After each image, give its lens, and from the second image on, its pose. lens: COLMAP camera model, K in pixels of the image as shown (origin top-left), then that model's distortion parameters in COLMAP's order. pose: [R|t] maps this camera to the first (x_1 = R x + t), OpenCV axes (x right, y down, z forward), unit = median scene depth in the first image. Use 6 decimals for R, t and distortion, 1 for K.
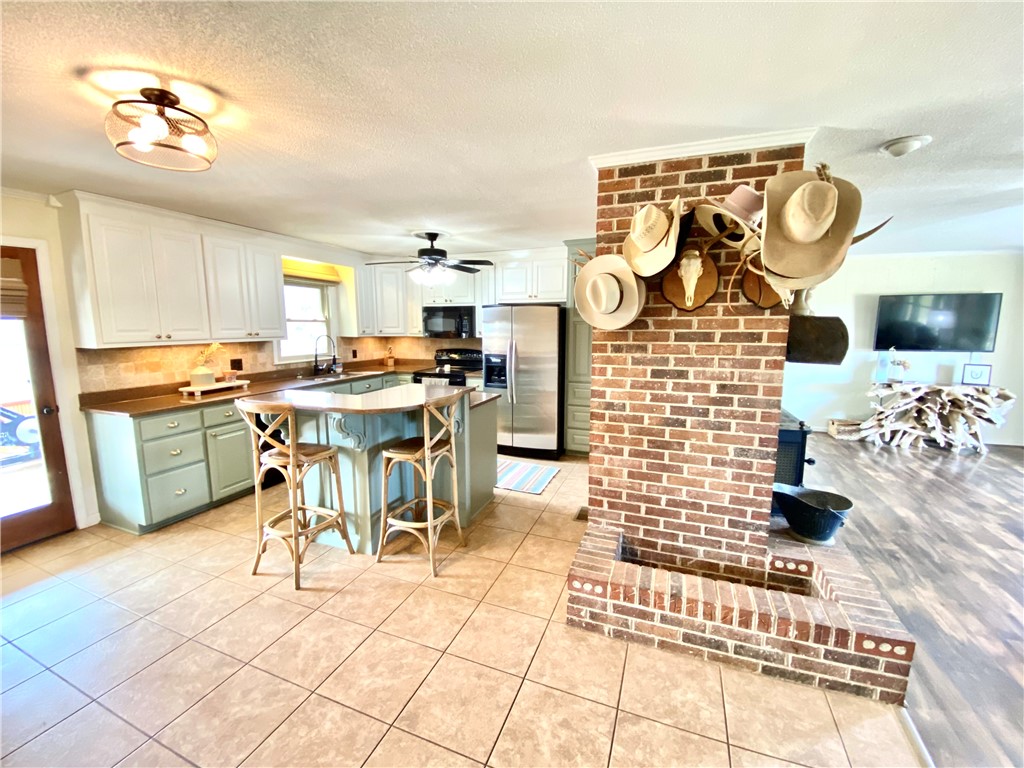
lens RADIAL K [[417.4, 0, 509.7], [0, 417.4, 383.8], [0, 0, 1]] dist [0.010750, -0.016416]
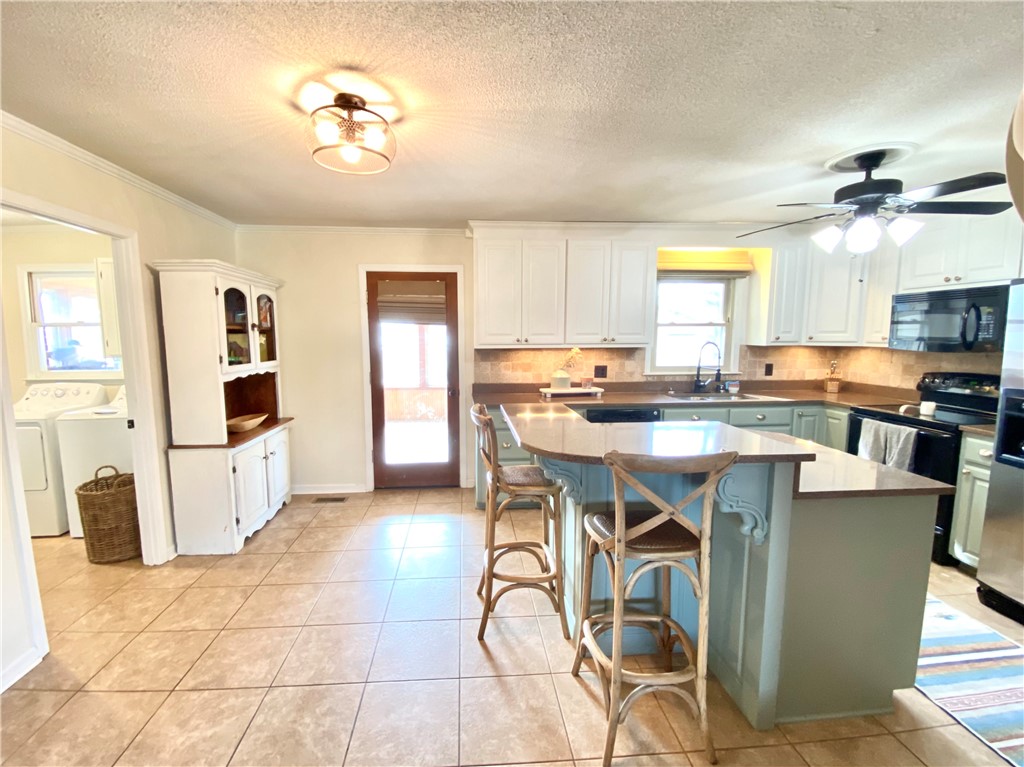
lens RADIAL K [[438.1, 0, 490.6], [0, 438.1, 384.1], [0, 0, 1]] dist [0.003979, -0.001798]
pose [[0.426927, 0.098762, -0.898877, 0.208594], [-0.124013, 0.991021, 0.049986, -0.052876], [0.895742, 0.090132, 0.435341, 0.511407]]
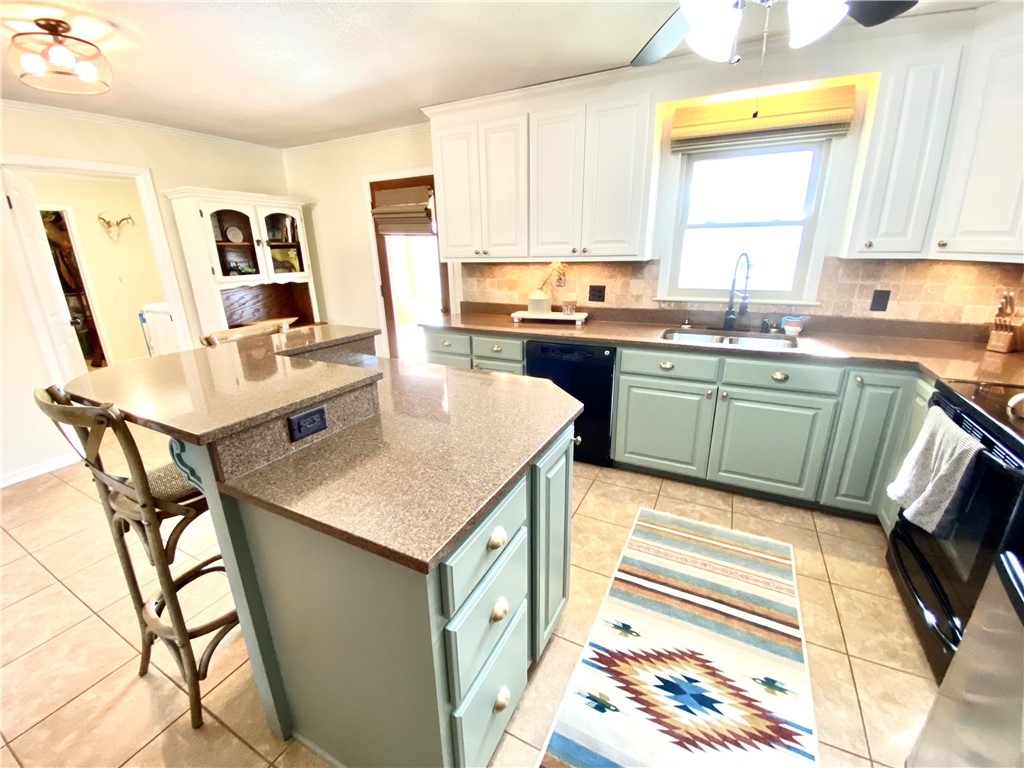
lens RADIAL K [[417.4, 0, 518.1], [0, 417.4, 384.7], [0, 0, 1]] dist [0.010750, -0.016416]
pose [[-0.086743, 0.306589, -0.947881, 0.172136], [-0.122384, 0.940981, 0.315557, -0.163176], [0.988685, 0.143378, -0.044102, 1.368686]]
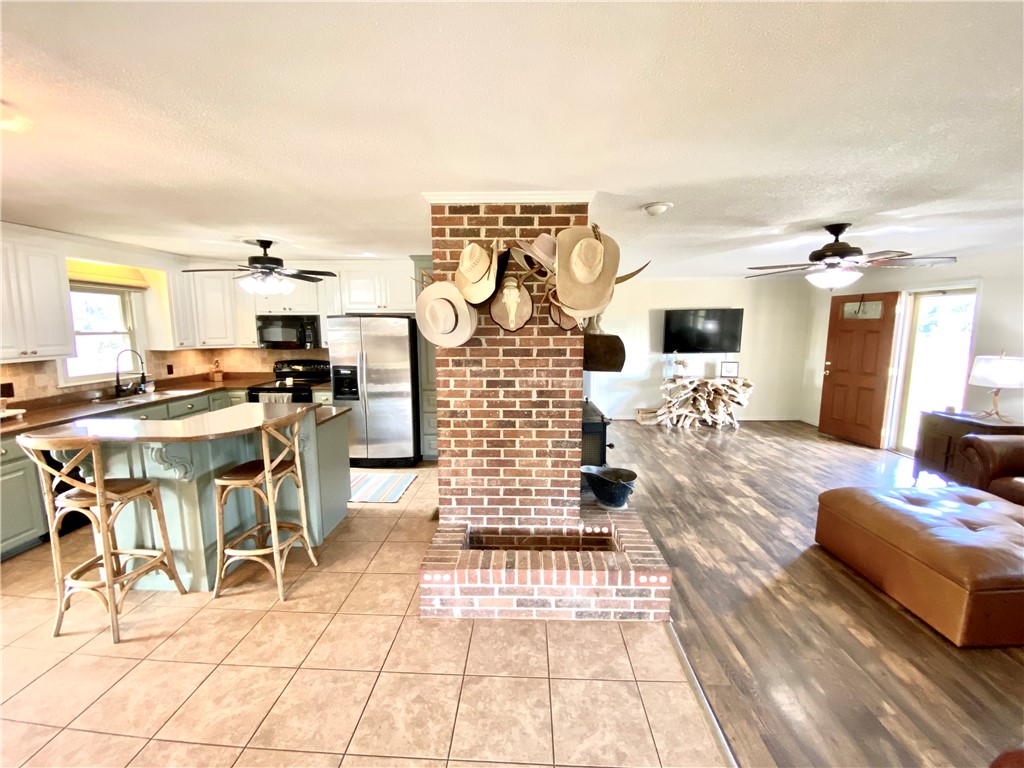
lens RADIAL K [[417.4, 0, 508.7], [0, 417.4, 383.6], [0, 0, 1]] dist [0.010750, -0.016416]
pose [[0.944446, -0.044757, 0.325604, 0.018634], [0.047347, 0.998878, -0.000031, -0.018475], [-0.325237, 0.015445, 0.945506, -0.096935]]
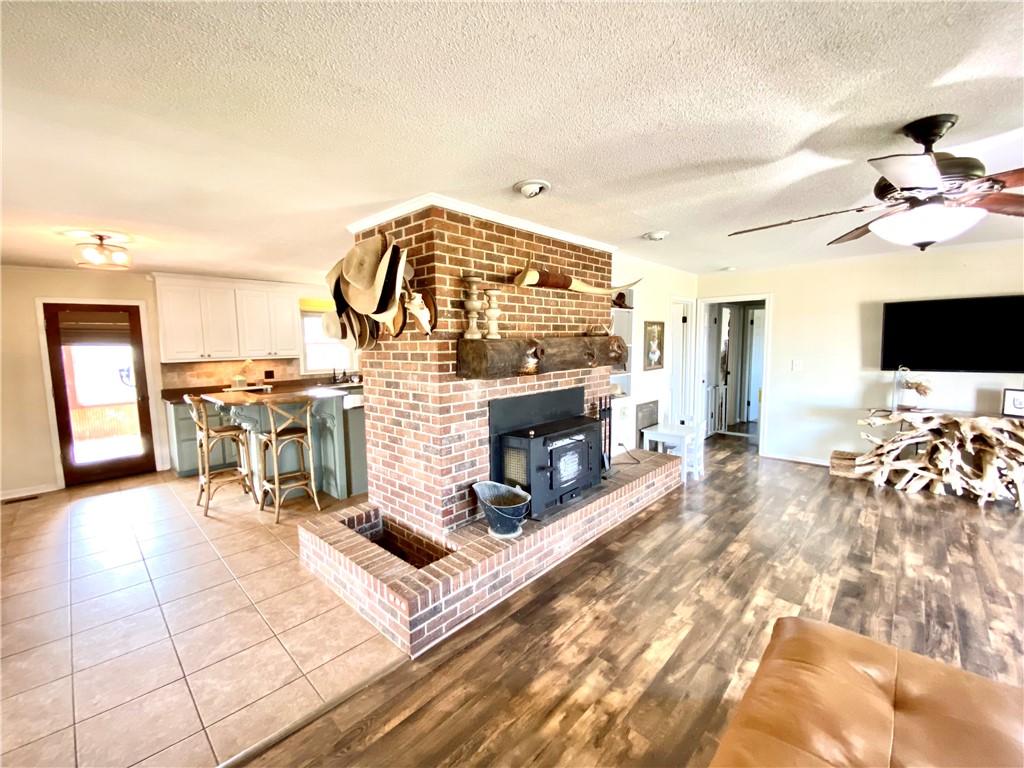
lens RADIAL K [[417.4, 0, 511.7], [0, 417.4, 384.4], [0, 0, 1]] dist [0.010750, -0.016416]
pose [[0.929074, 0.024149, -0.369105, 0.986952], [-0.037924, 0.998827, -0.030109, 0.000128], [0.367944, 0.041972, 0.928900, -0.051302]]
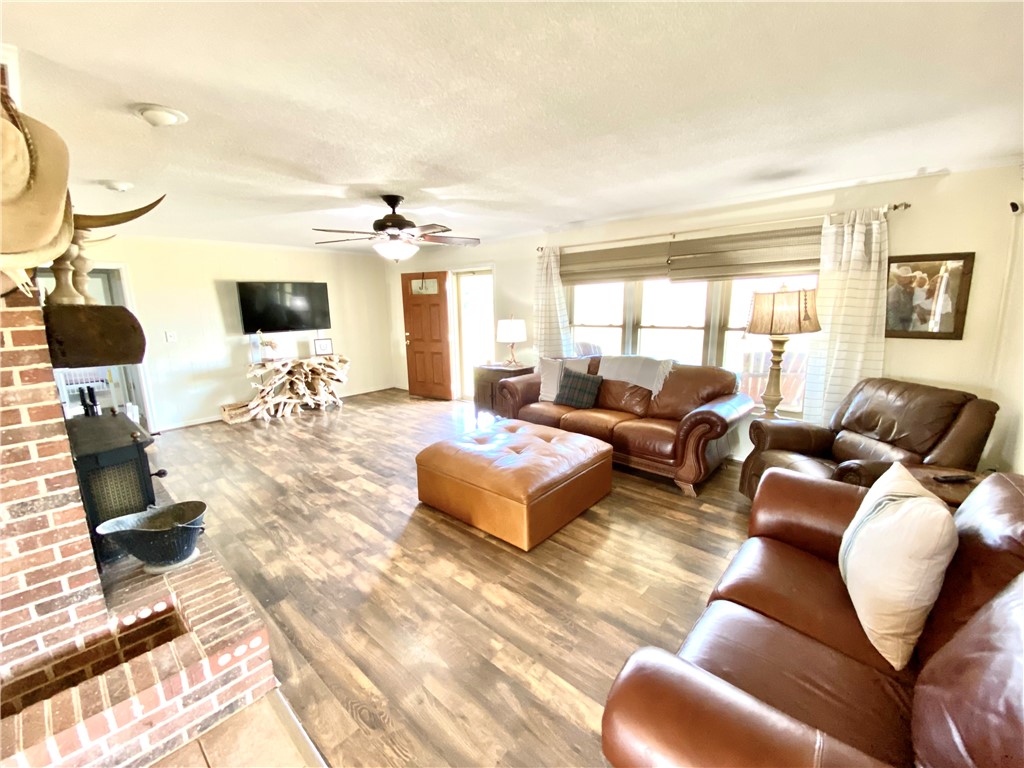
lens RADIAL K [[417.4, 0, 507.8], [0, 417.4, 385.9], [0, 0, 1]] dist [0.010750, -0.016416]
pose [[0.343521, -0.186961, 0.920347, 0.199752], [0.149278, 0.978395, 0.143034, -0.007371], [-0.927205, 0.088252, 0.364008, 0.006561]]
